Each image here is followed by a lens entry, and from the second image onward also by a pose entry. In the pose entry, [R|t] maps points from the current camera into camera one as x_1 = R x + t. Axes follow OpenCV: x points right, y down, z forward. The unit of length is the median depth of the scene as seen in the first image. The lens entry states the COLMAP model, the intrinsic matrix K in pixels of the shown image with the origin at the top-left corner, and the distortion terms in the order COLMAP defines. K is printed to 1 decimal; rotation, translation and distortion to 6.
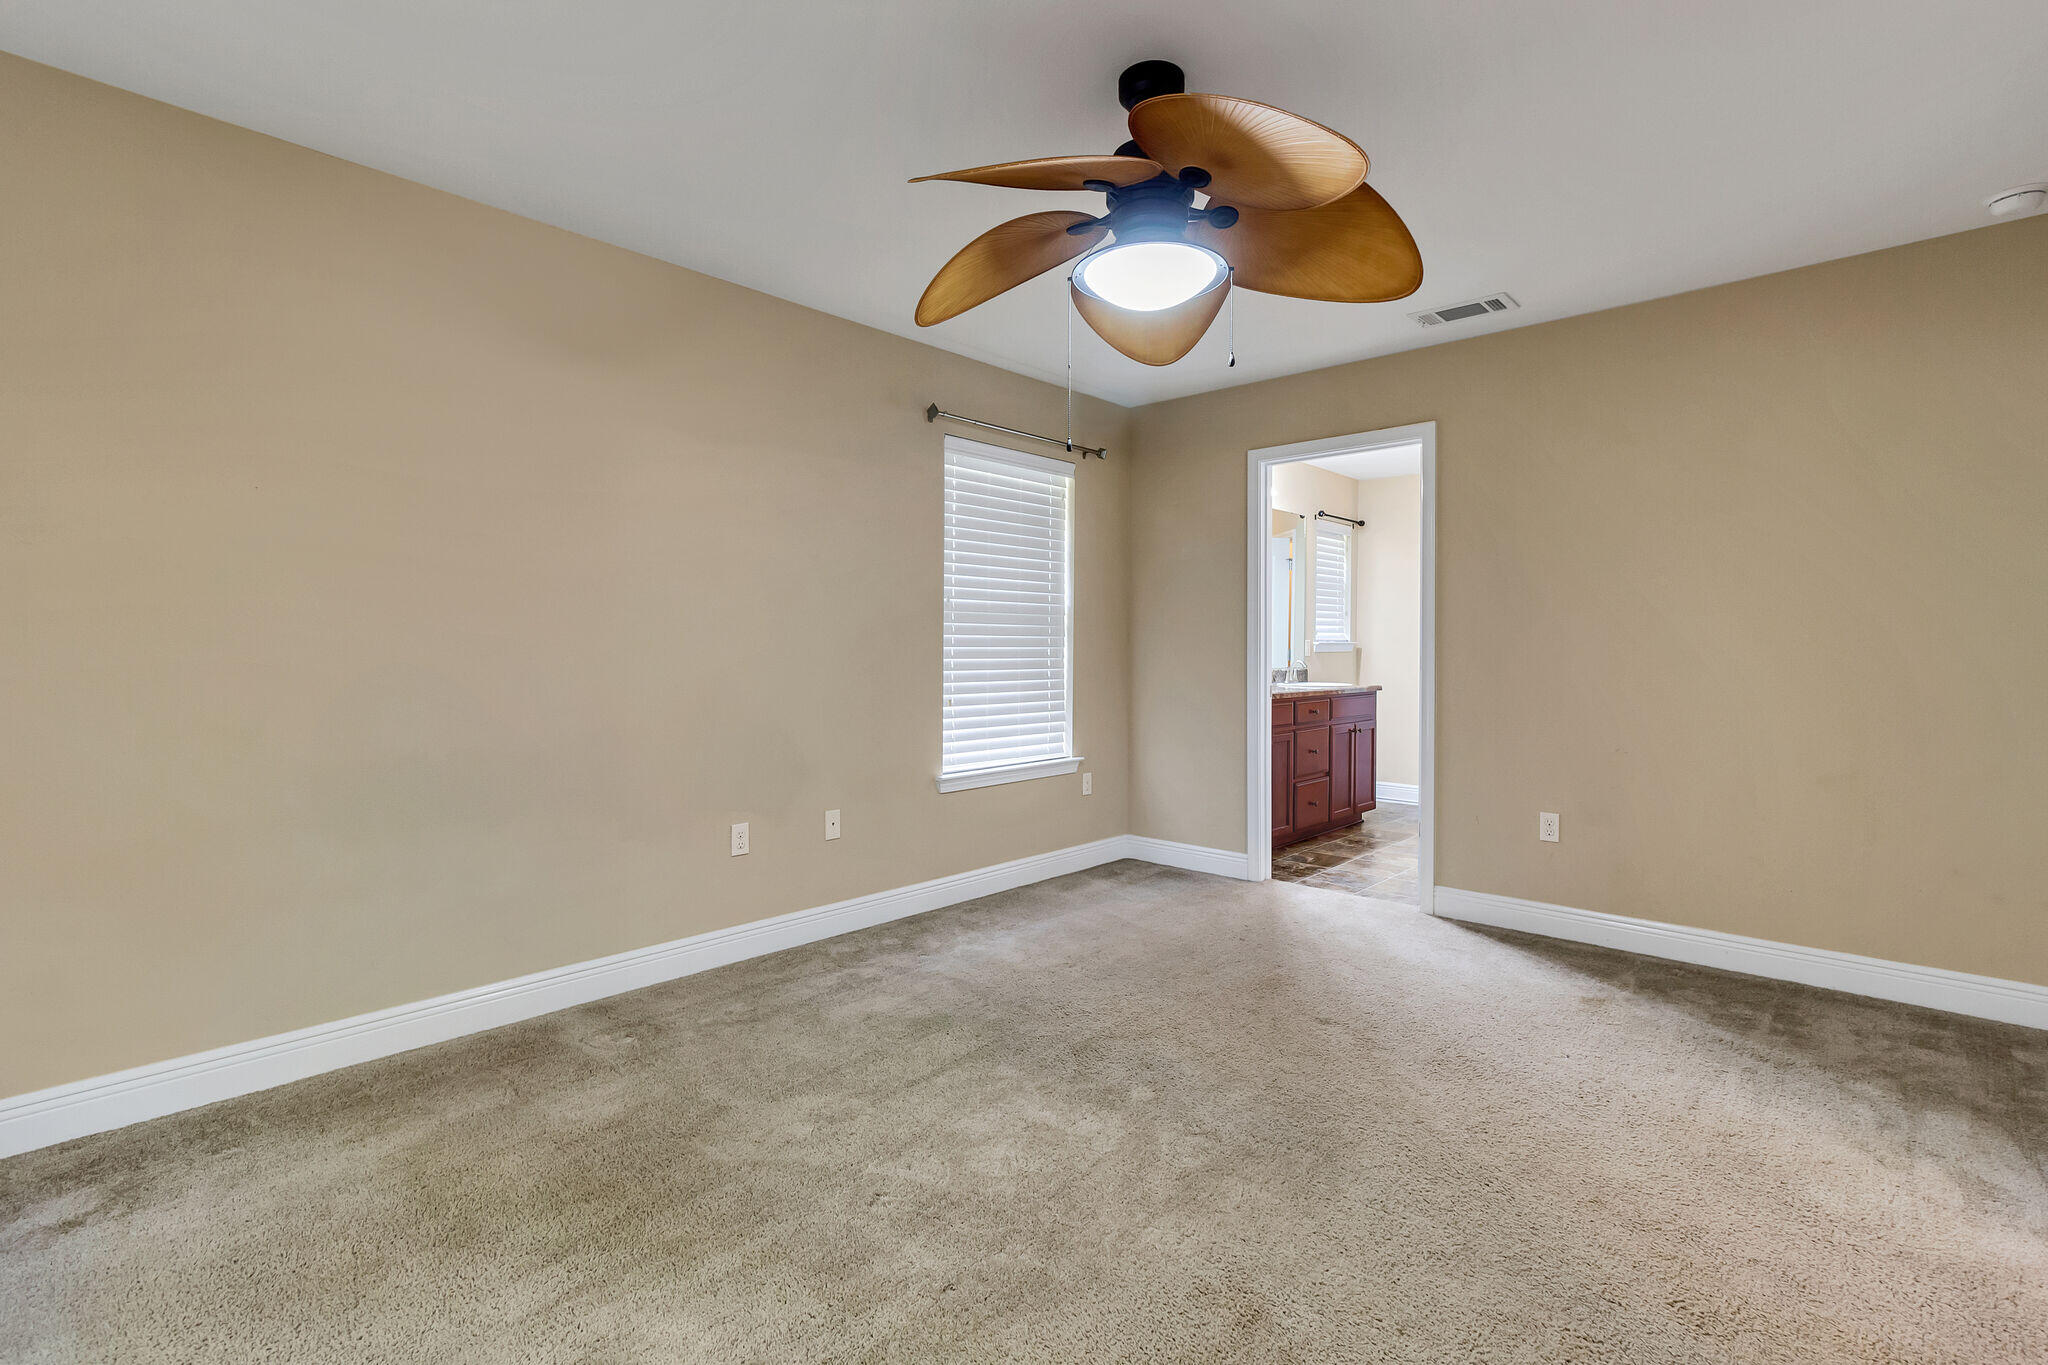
lens RADIAL K [[956.4, 0, 1016.9], [0, 956.4, 644.2], [0, 0, 1]] dist [-0.000892, 0.000016]
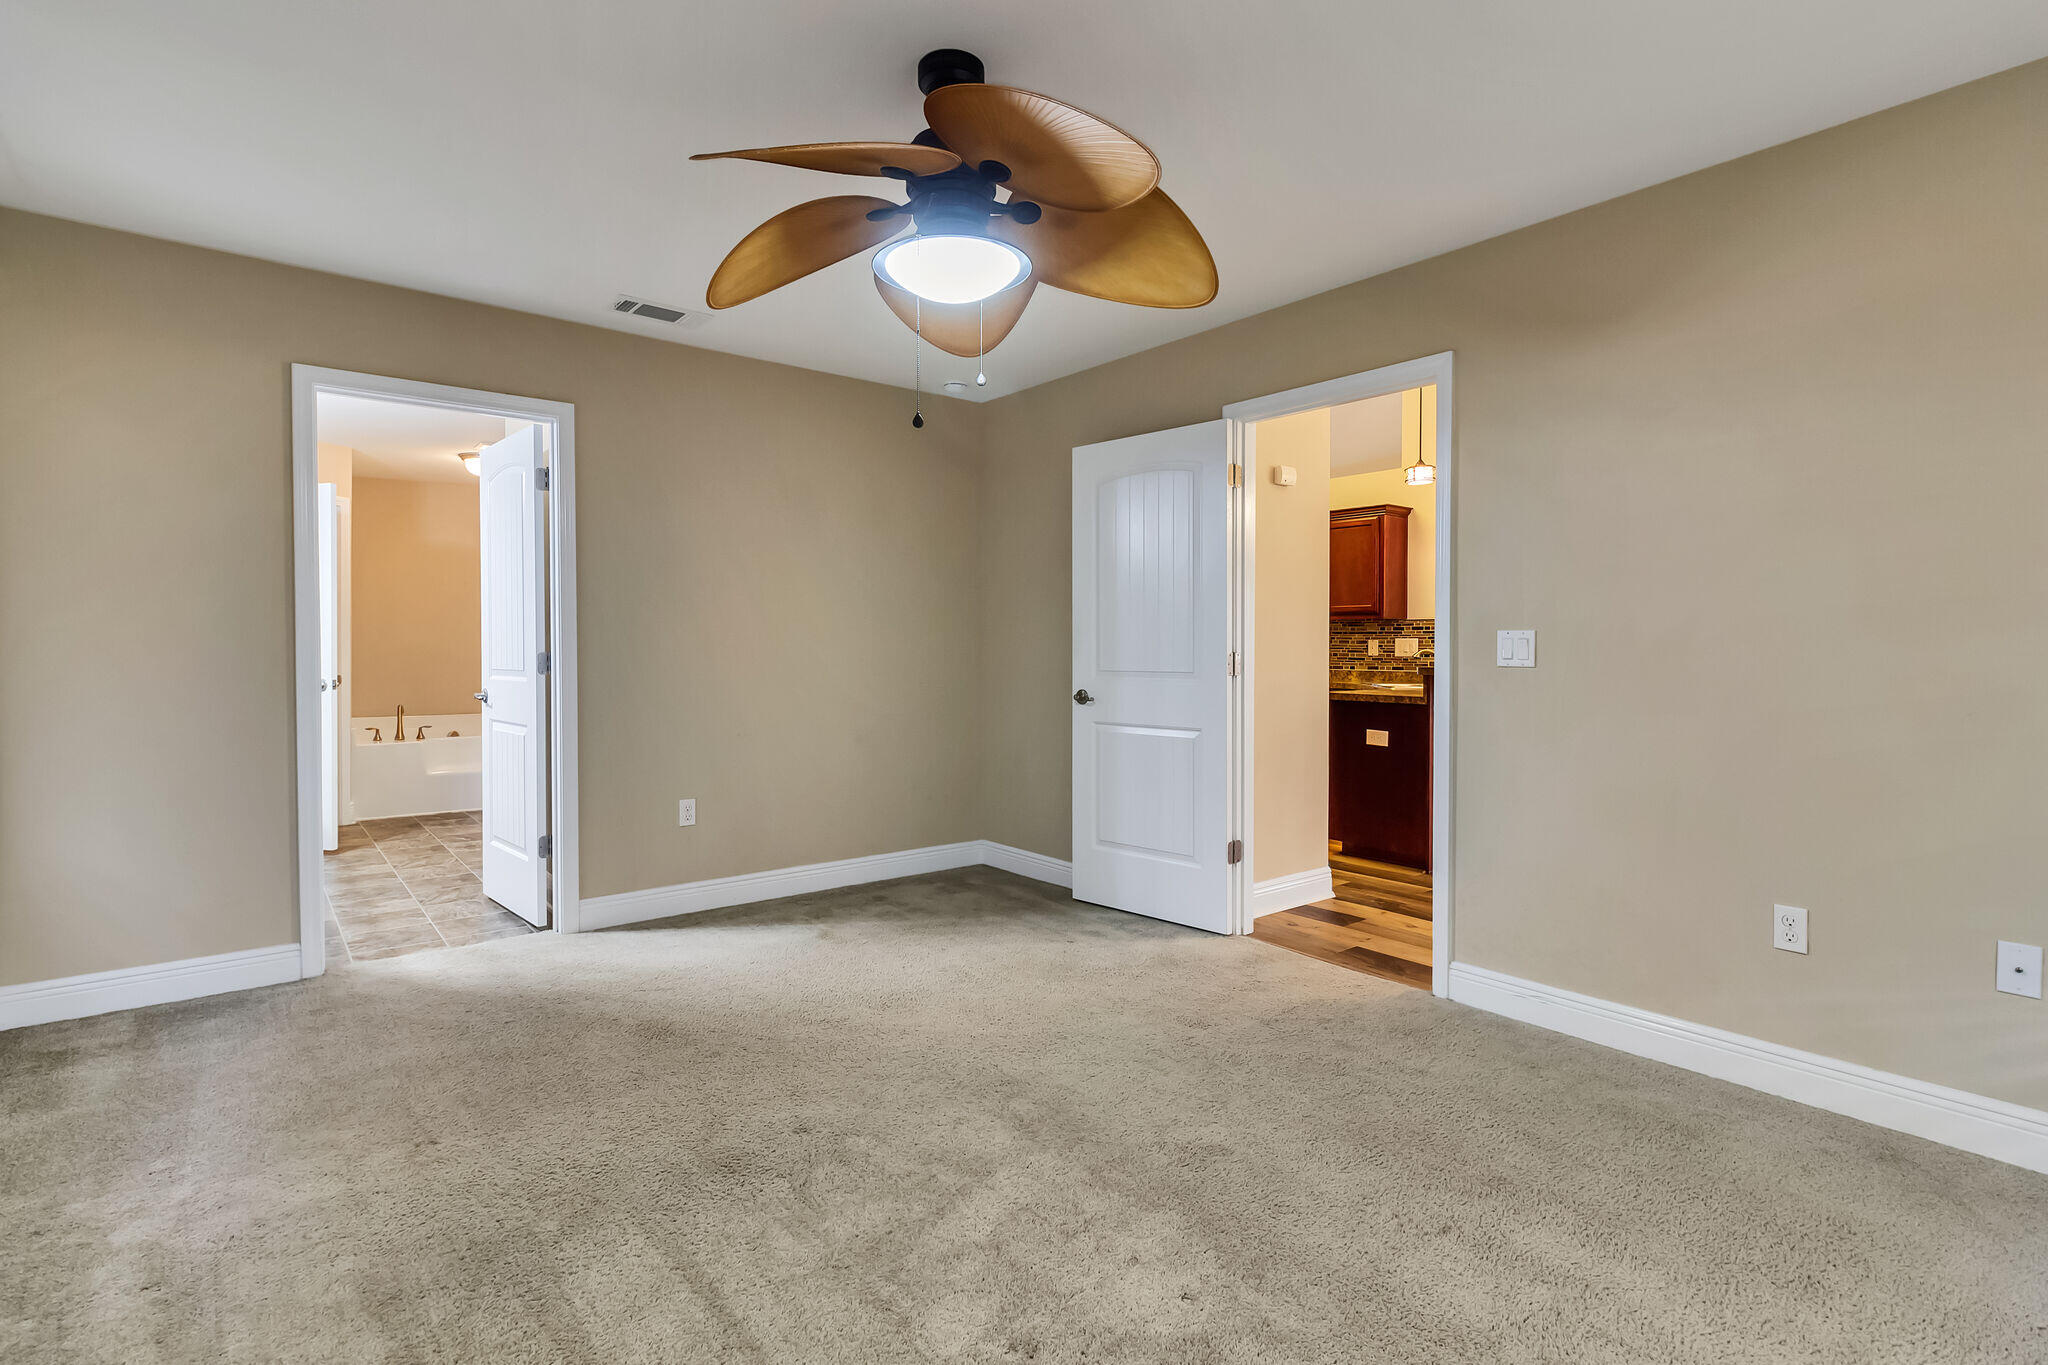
lens RADIAL K [[956.4, 0, 1016.9], [0, 956.4, 644.2], [0, 0, 1]] dist [-0.000892, 0.000016]
pose [[0.153115, -0.003241, 0.988203, -0.722640], [-0.003647, 0.999986, 0.003844, -0.022058], [-0.988202, -0.004192, 0.153101, 0.662824]]
